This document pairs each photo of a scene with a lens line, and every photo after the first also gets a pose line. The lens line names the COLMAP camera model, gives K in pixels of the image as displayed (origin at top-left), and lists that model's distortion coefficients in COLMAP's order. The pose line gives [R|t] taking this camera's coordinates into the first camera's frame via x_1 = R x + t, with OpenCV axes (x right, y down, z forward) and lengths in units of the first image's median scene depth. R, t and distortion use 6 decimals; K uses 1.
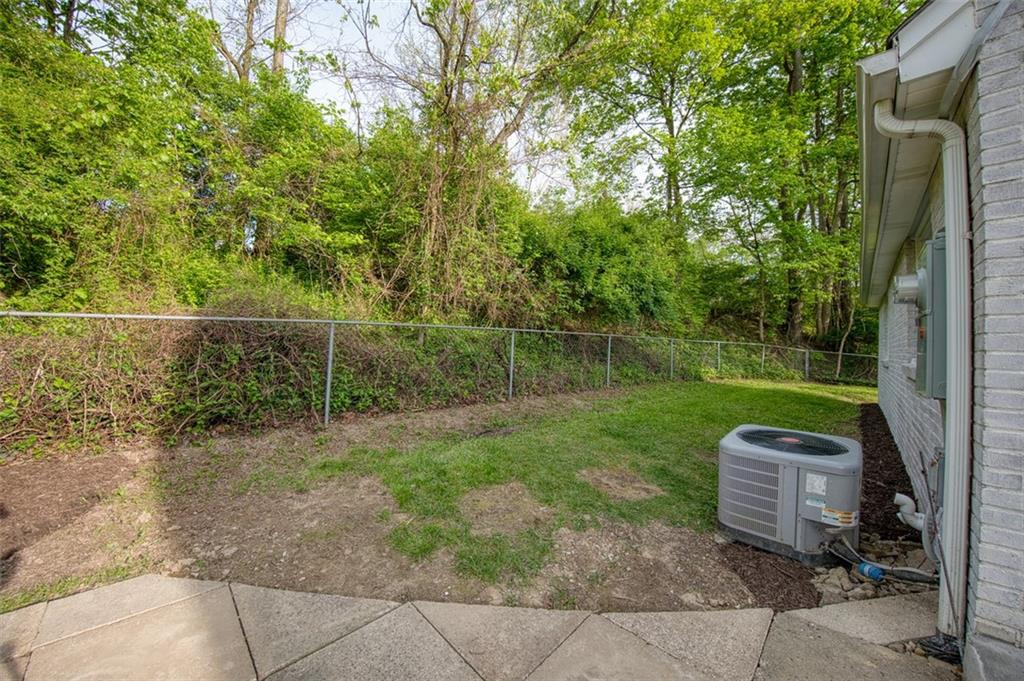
lens RADIAL K [[352.2, 0, 491.0], [0, 352.2, 339.0], [0, 0, 1]] dist [-0.001097, -0.009998]
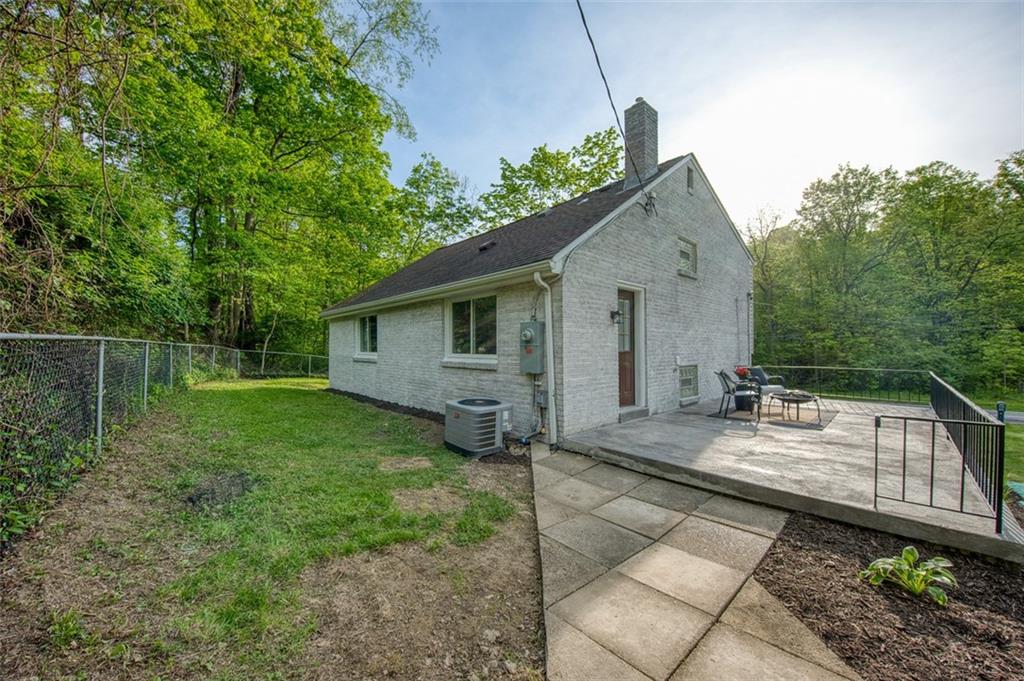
lens RADIAL K [[370.8, 0, 509.1], [0, 370.8, 350.0], [0, 0, 1]] dist [-0.015976, -0.000096]
pose [[0.024419, -0.028084, 0.999307, -0.964270], [-0.015986, 0.999467, 0.028479, -0.061203], [-0.999574, -0.016670, 0.023957, 0.568858]]
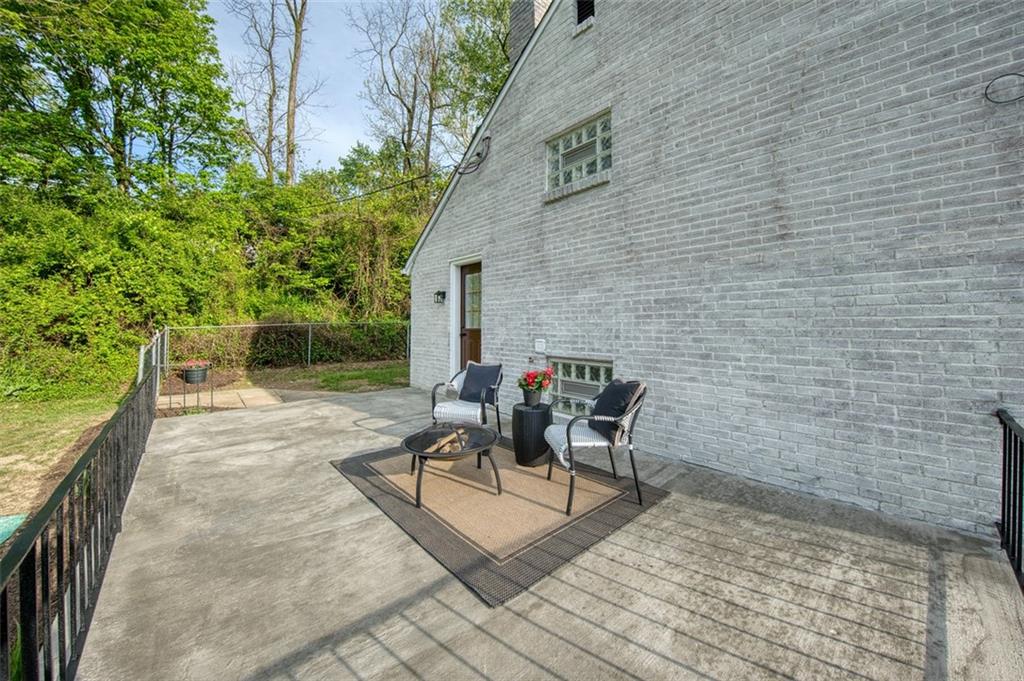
lens RADIAL K [[370.8, 0, 510.7], [0, 370.8, 323.2], [0, 0, 1]] dist [-0.020107, -0.000387]
pose [[0.998671, -0.026409, -0.044249, 1.282072], [0.026858, 0.999593, 0.009589, -0.049618], [0.043977, -0.010764, 0.998975, -1.817893]]
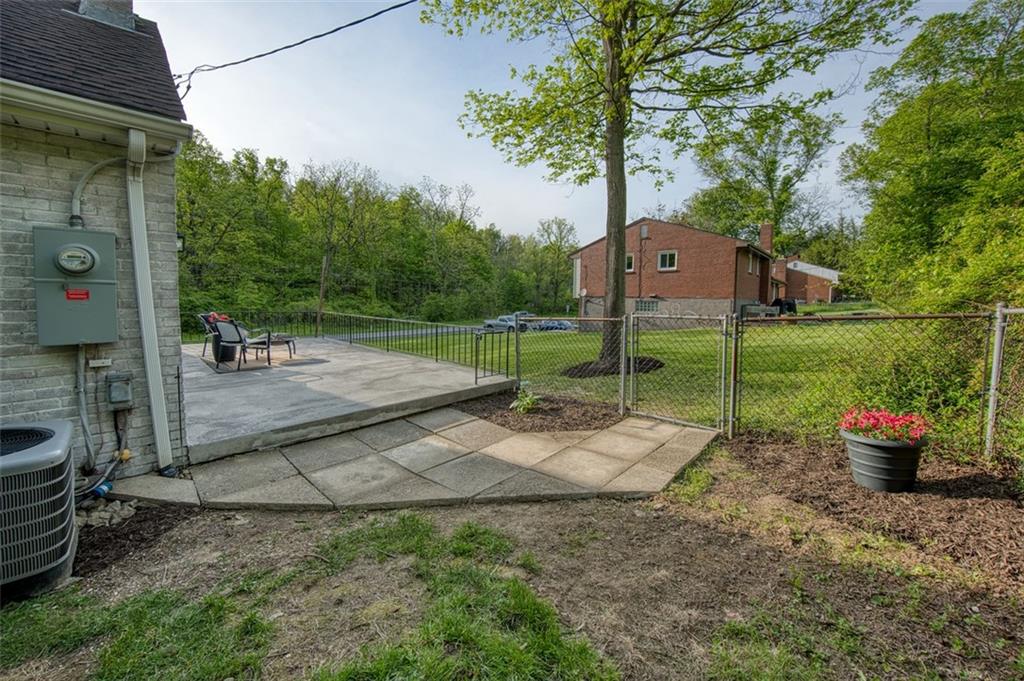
lens RADIAL K [[370.8, 0, 510.7], [0, 370.8, 323.2], [0, 0, 1]] dist [-0.020107, -0.000387]
pose [[-0.997746, -0.031921, -0.059026, -0.145612], [-0.035018, 0.998022, 0.052213, -0.023135], [0.057243, 0.054163, -0.996890, 1.269116]]
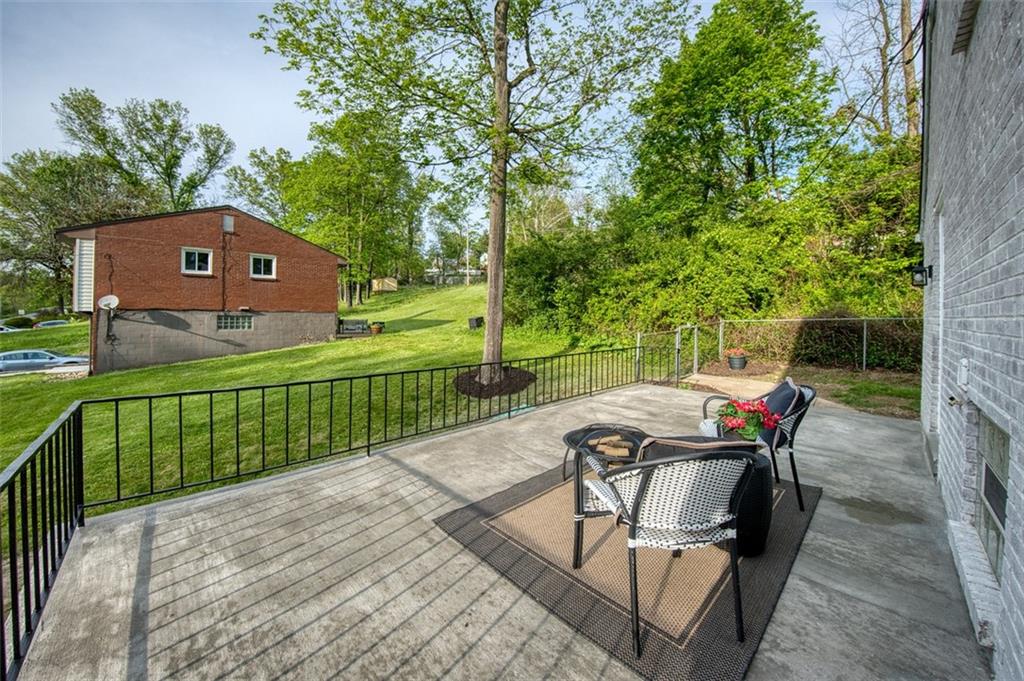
lens RADIAL K [[377.7, 0, 519.4], [0, 377.7, 316.8], [0, 0, 1]] dist [-0.021481, -0.000159]
pose [[0.005906, -0.019314, -0.999796, 1.960213], [0.003080, 0.999809, -0.019296, -0.032440], [0.999978, -0.002965, 0.005965, -1.152499]]
